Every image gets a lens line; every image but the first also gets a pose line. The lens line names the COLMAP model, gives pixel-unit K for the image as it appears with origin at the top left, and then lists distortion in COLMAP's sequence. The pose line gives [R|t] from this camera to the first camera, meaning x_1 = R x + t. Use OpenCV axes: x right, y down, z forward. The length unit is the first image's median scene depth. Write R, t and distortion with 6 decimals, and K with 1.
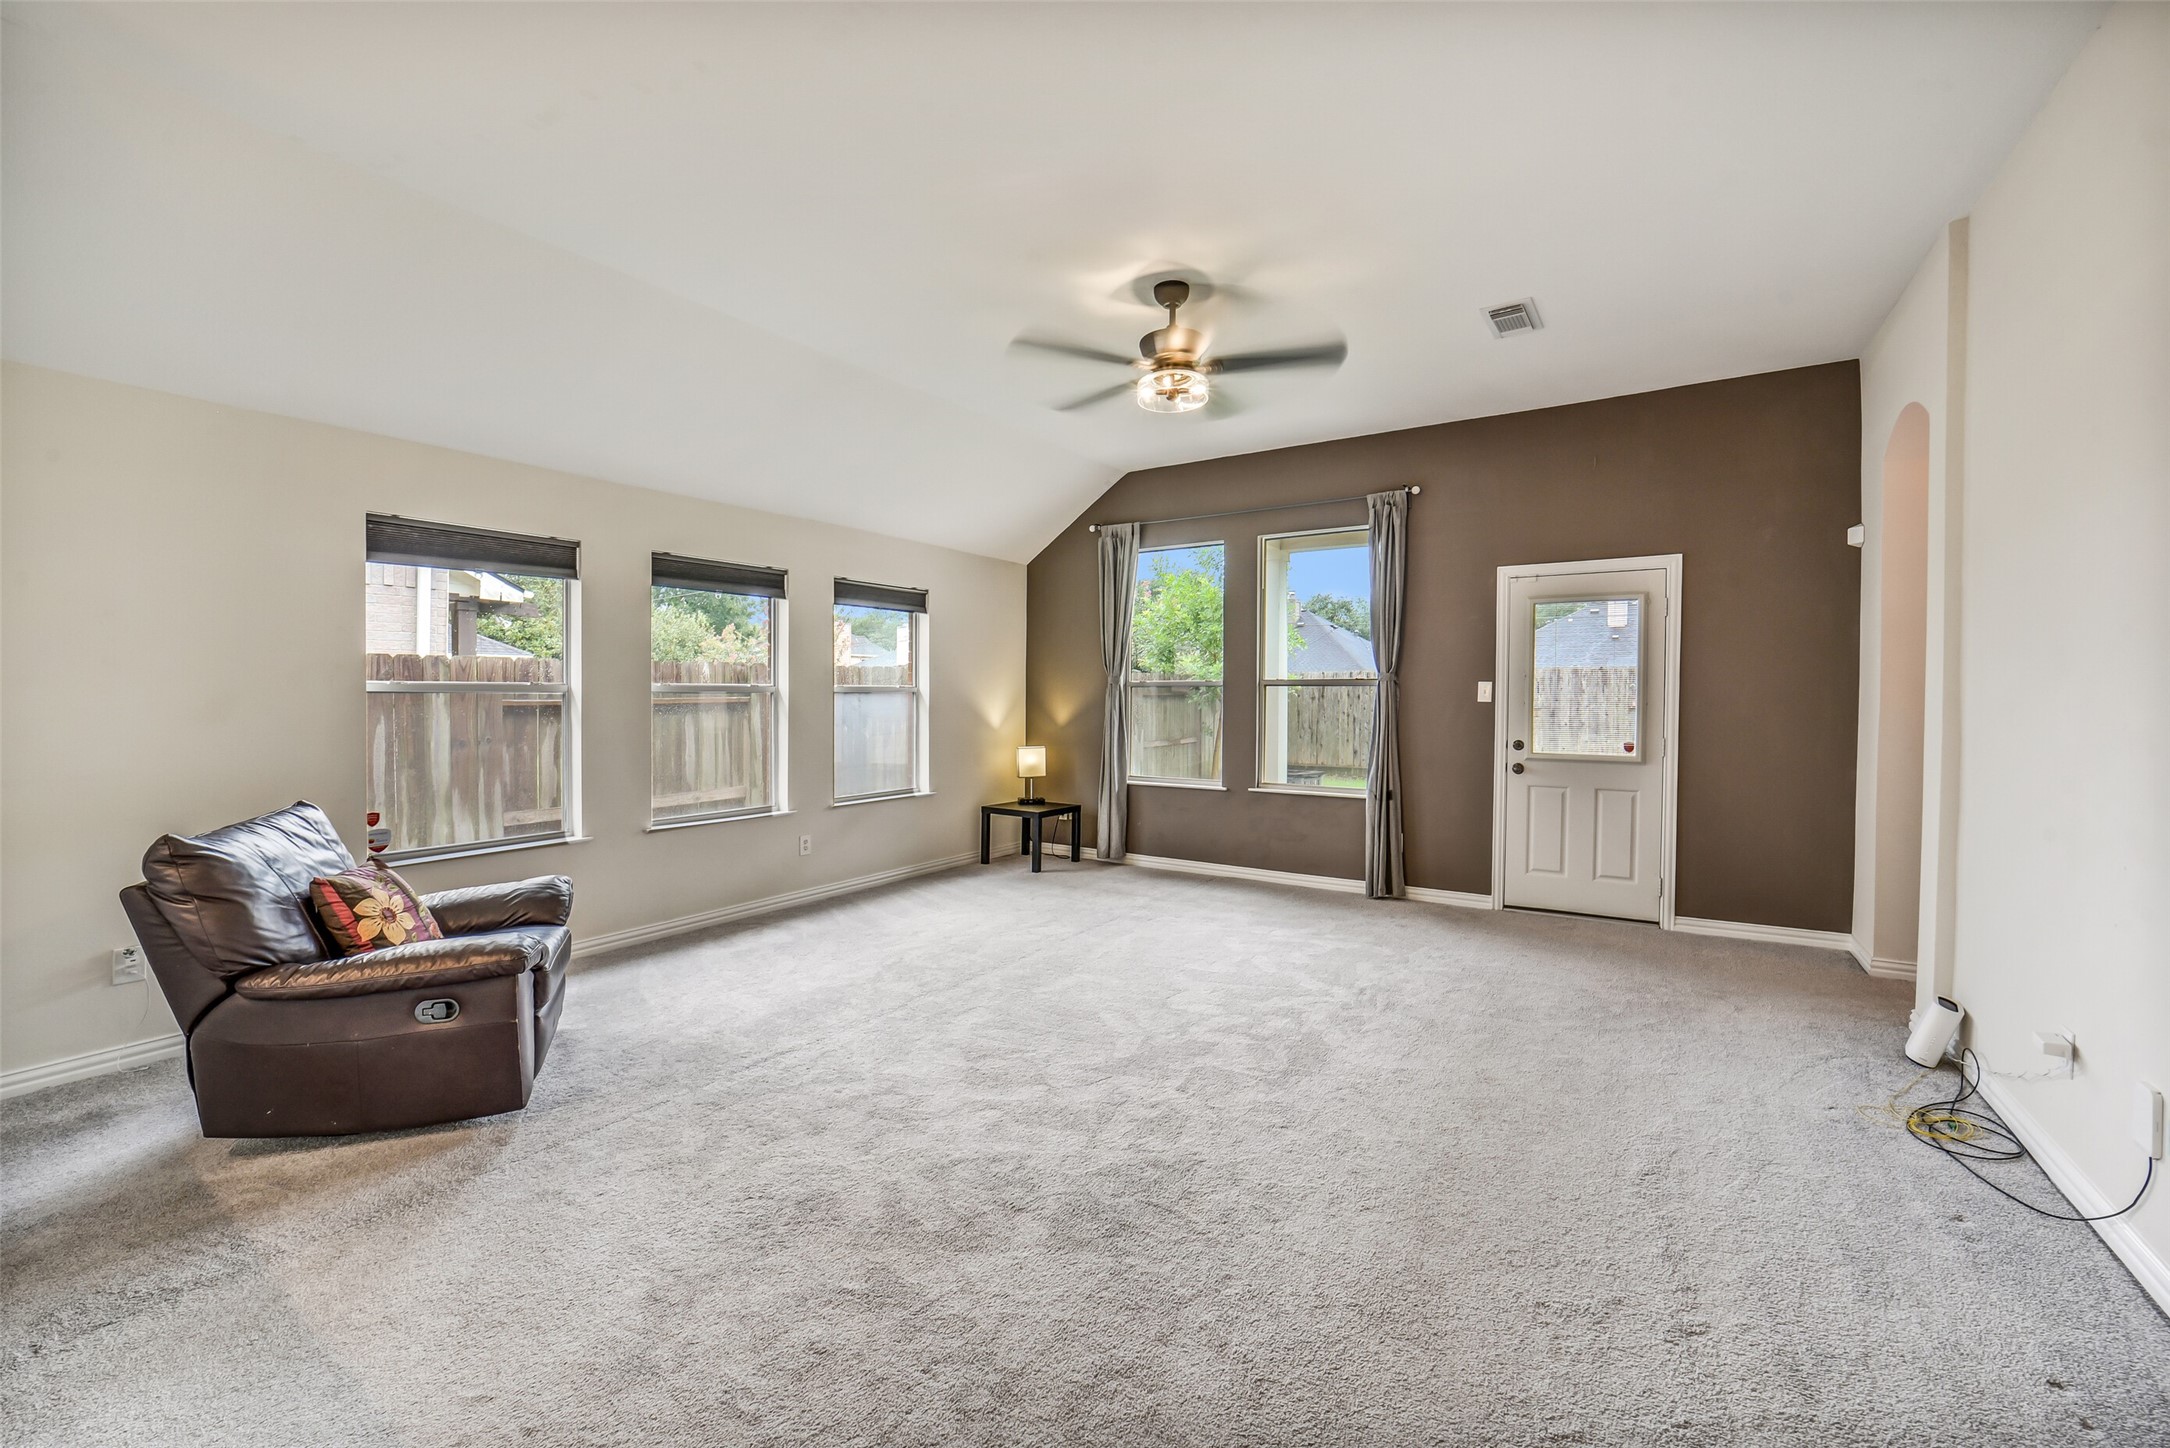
lens RADIAL K [[857.6, 0, 1102.7], [0, 857.6, 721.5], [0, 0, 1]] dist [-0.032395, 0.009164]
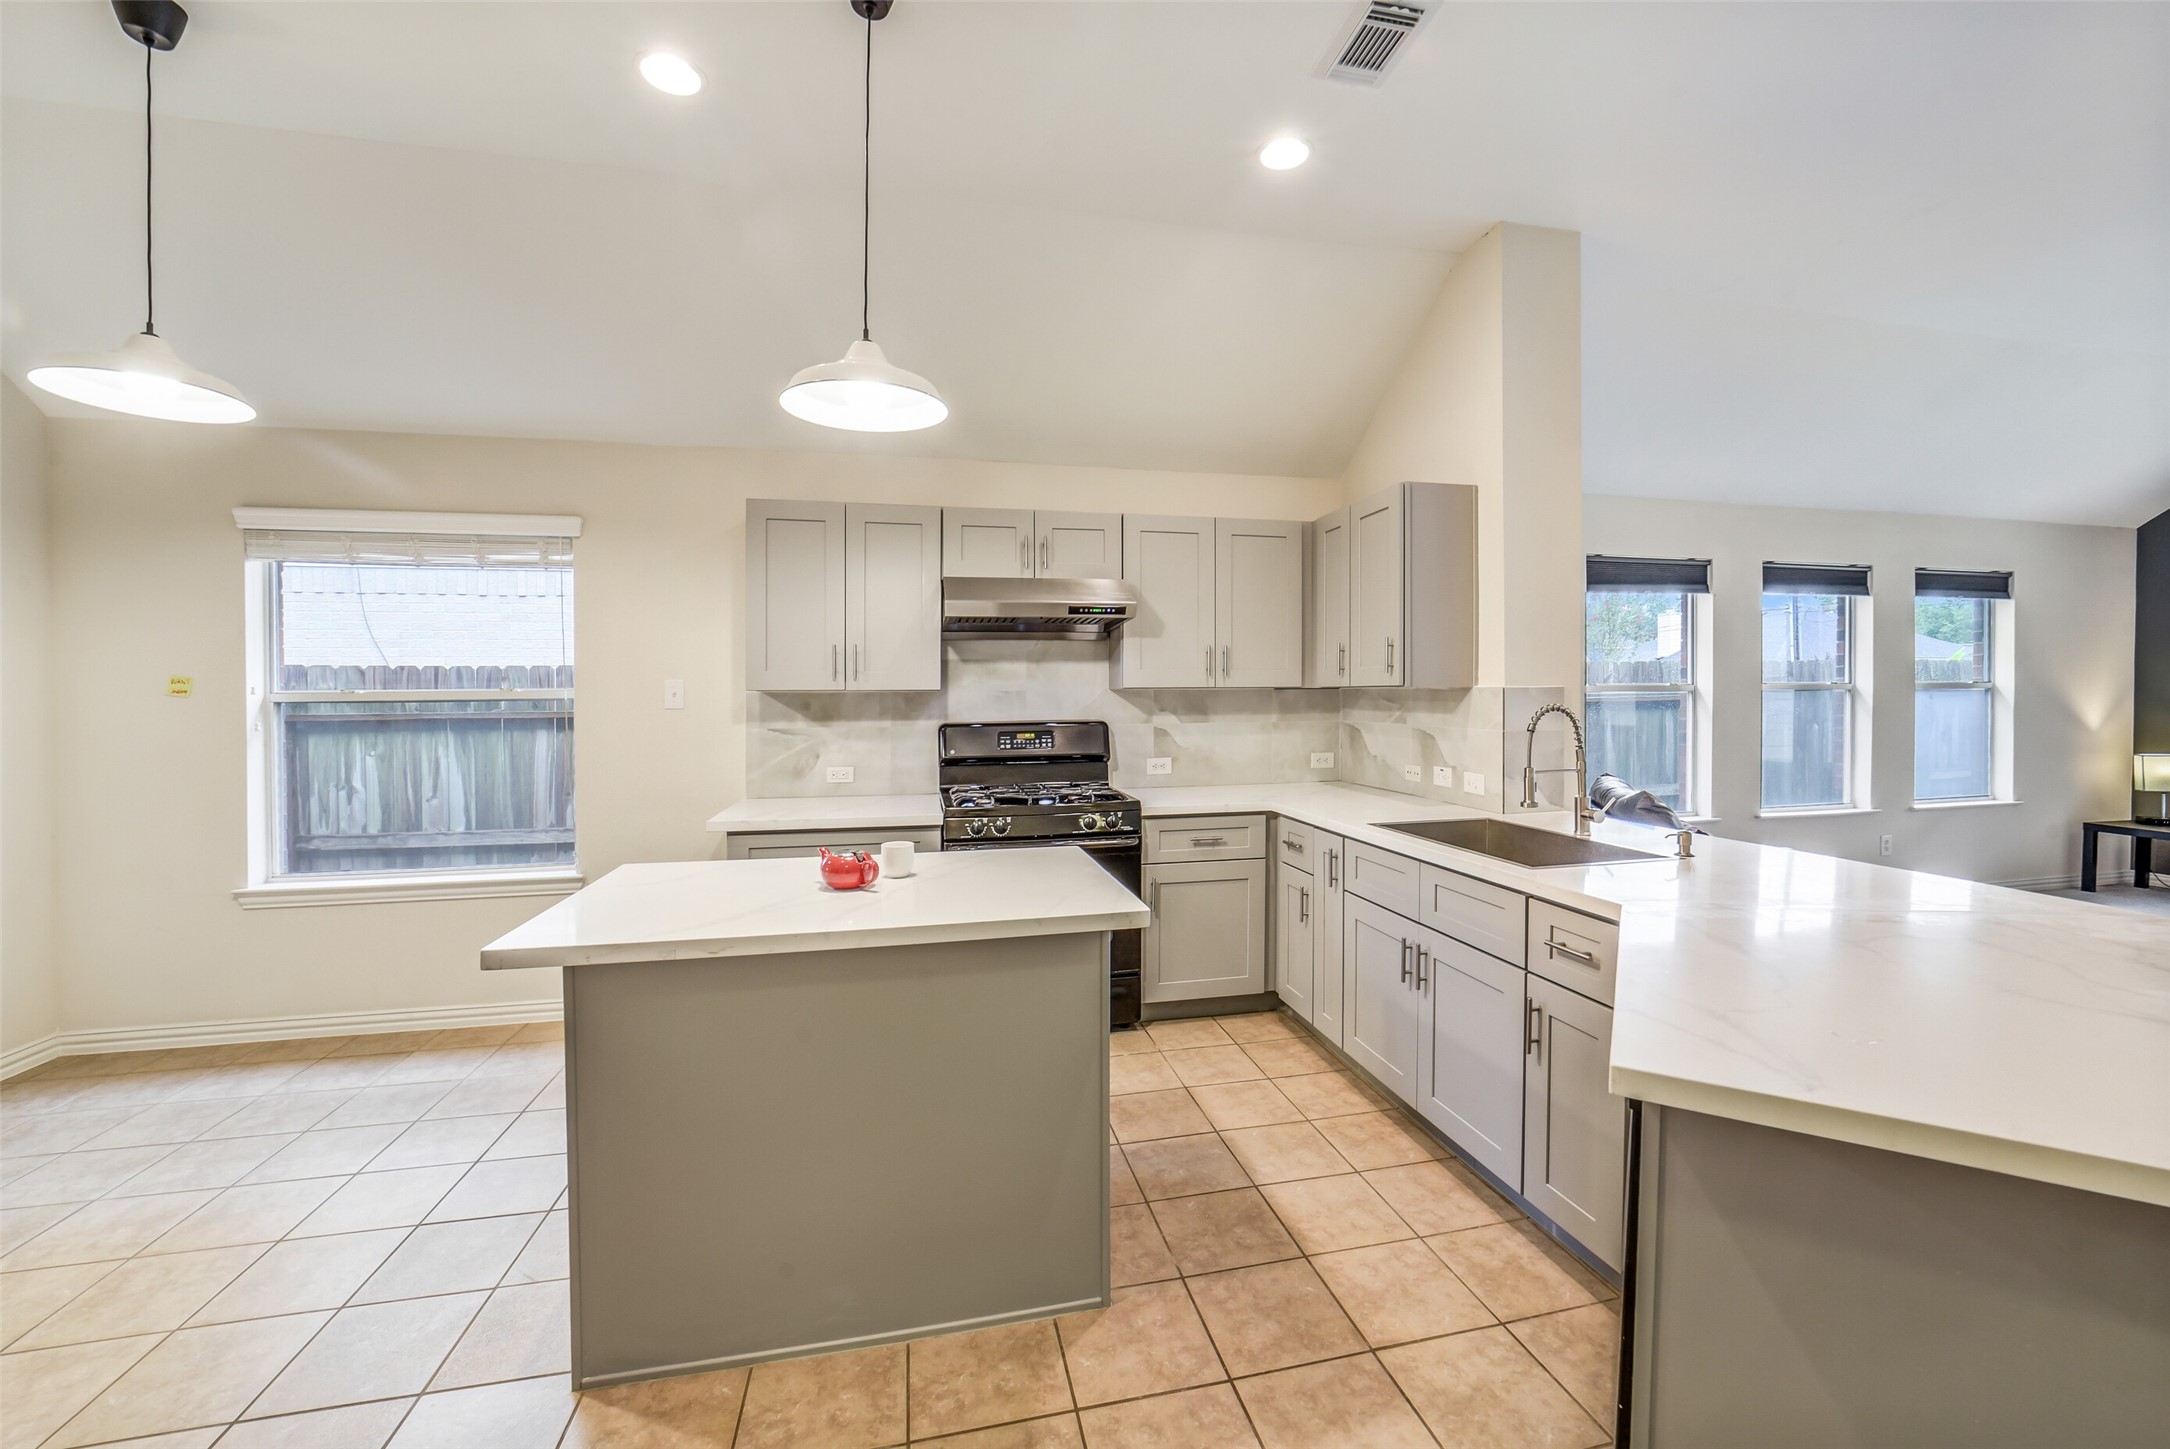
lens RADIAL K [[853.2, 0, 1108.4], [0, 853.2, 693.4], [0, 0, 1]] dist [-0.026392, 0.000271]
pose [[0.711609, -0.007269, -0.702538, -0.324841], [-0.014317, 0.999589, -0.024843, 0.007024], [0.702430, 0.027737, 0.711212, -0.305160]]
